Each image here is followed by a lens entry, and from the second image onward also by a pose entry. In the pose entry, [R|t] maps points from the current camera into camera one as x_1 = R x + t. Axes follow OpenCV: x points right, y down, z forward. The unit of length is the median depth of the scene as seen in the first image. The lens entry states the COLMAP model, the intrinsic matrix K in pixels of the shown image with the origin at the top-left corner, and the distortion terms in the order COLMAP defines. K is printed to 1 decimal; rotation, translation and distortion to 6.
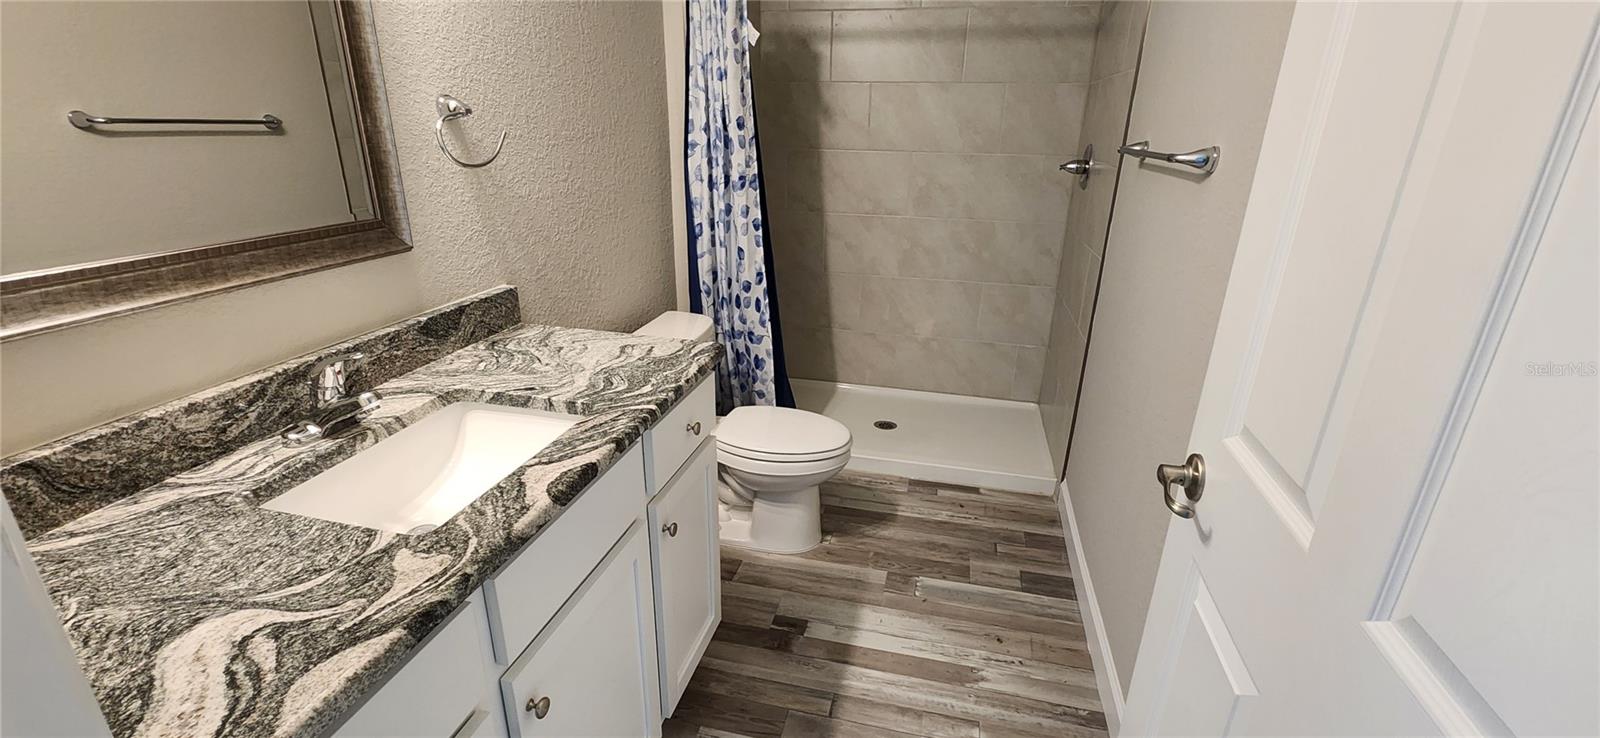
lens RADIAL K [[670.9, 0, 800.5], [0, 670.9, 372.0], [0, 0, 1]] dist [-0.002927, -0.000065]
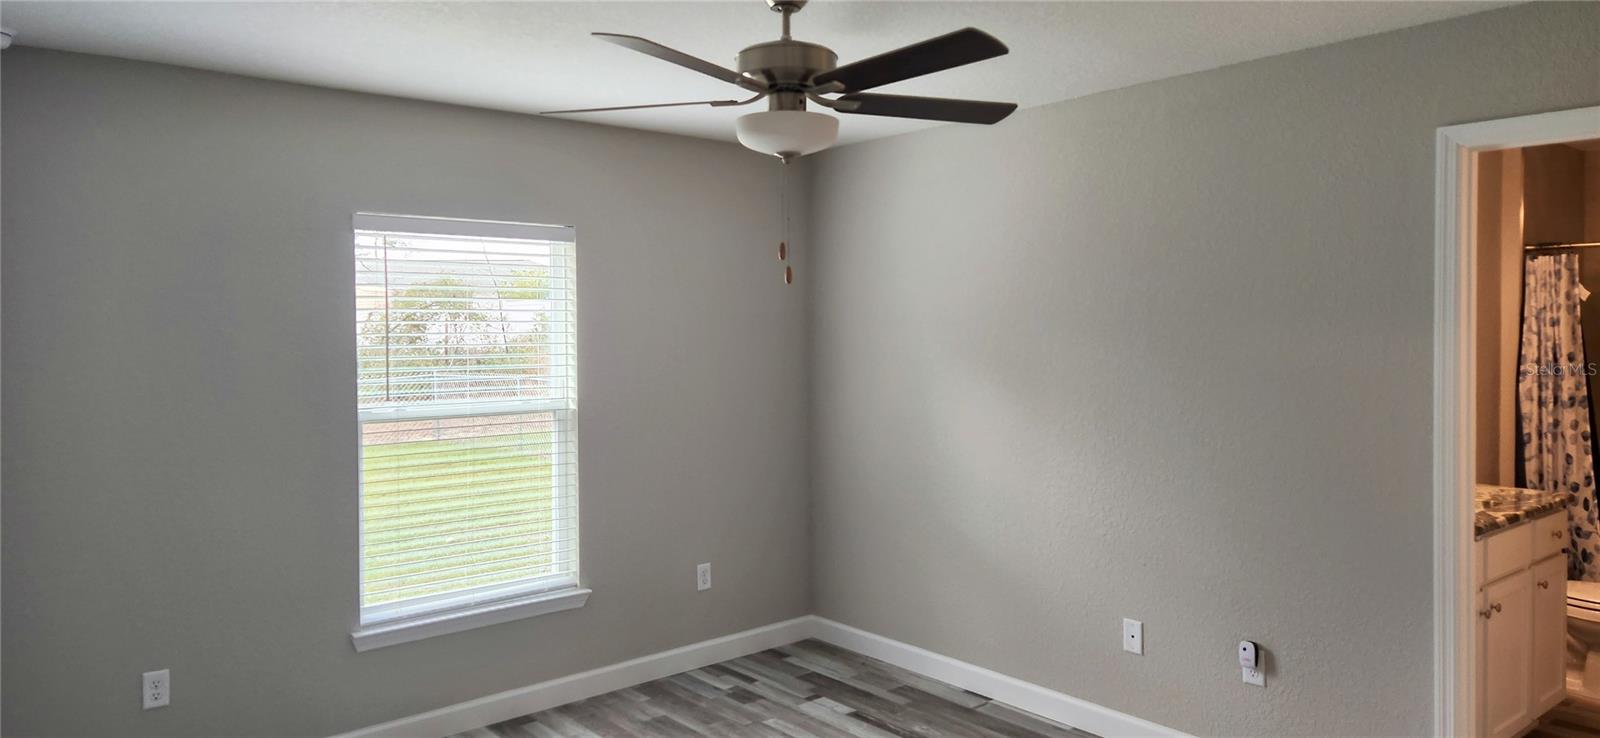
lens RADIAL K [[1042.8, 0, 814.5], [0, 1042.8, 346.5], [0, 0, 1]] dist [0.078944, -0.067653]
pose [[0.798406, -0.009019, -0.602051, -0.017032], [-0.188614, 0.945818, -0.264298, 0.410696], [0.571814, 0.324573, 0.753446, -1.337427]]
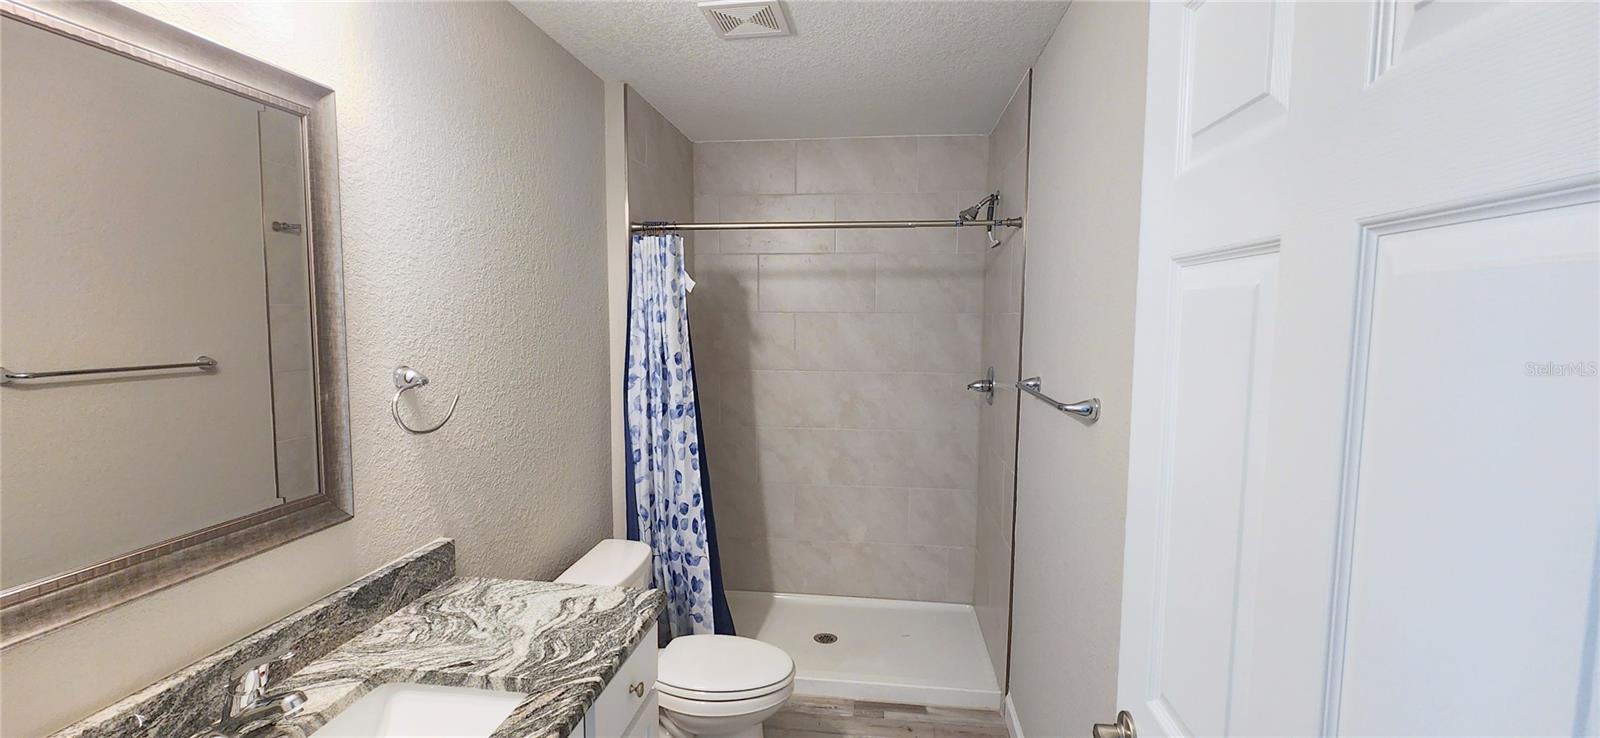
lens RADIAL K [[663.4, 0, 799.0], [0, 663.4, 373.1], [0, 0, 1]] dist [0.002690, -0.000276]
pose [[0.994025, -0.021679, 0.106976, -0.010493], [0.049265, 0.963679, -0.262481, -0.055906], [-0.097400, 0.266183, 0.958989, -0.041456]]
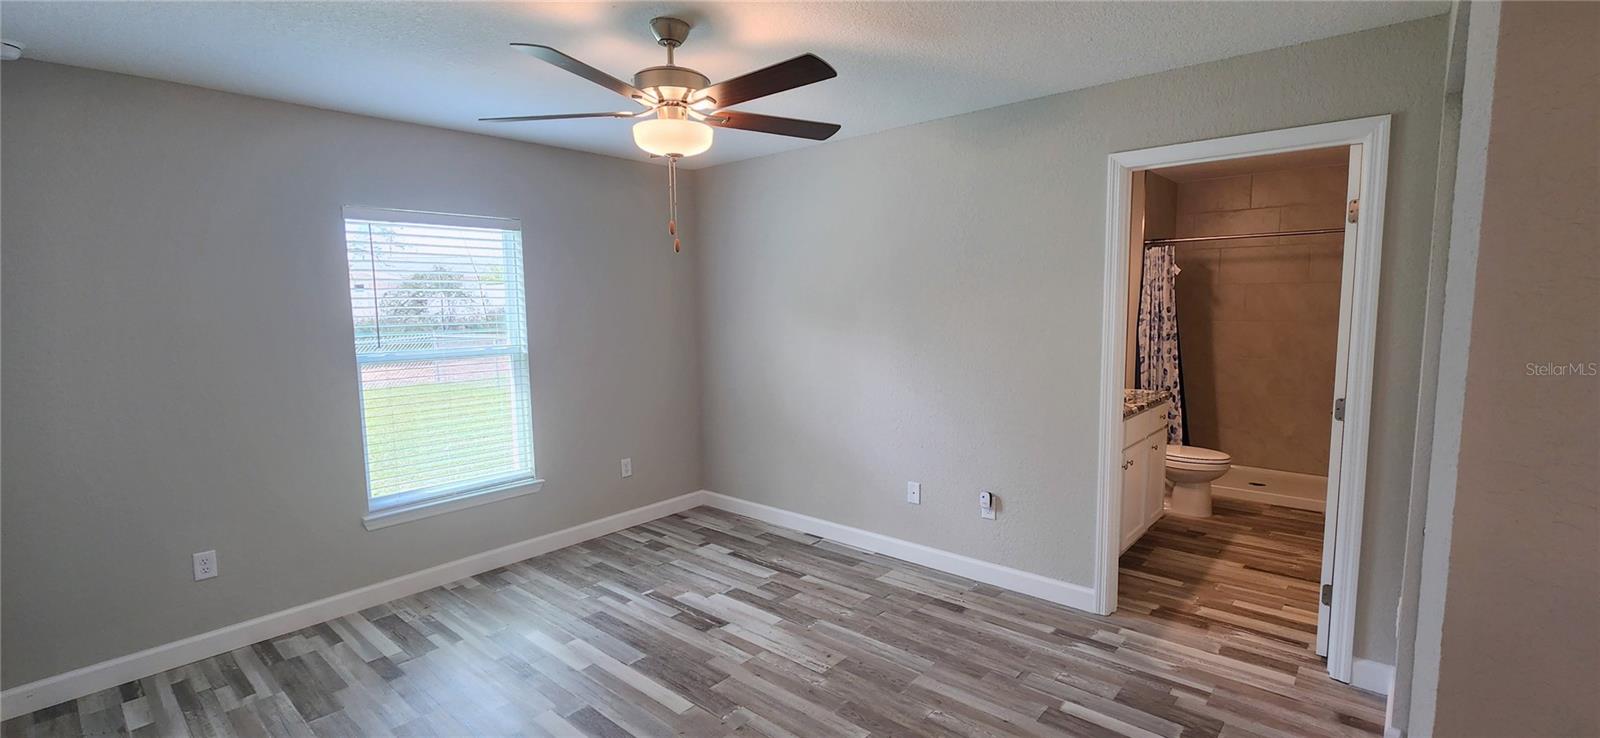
lens RADIAL K [[670.9, 0, 800.5], [0, 670.9, 372.0], [0, 0, 1]] dist [-0.002927, -0.000065]
pose [[0.875651, 0.021311, -0.482475, -0.081302], [-0.138329, 0.968236, -0.208288, 0.402153], [0.462711, 0.249128, 0.850784, -1.233780]]
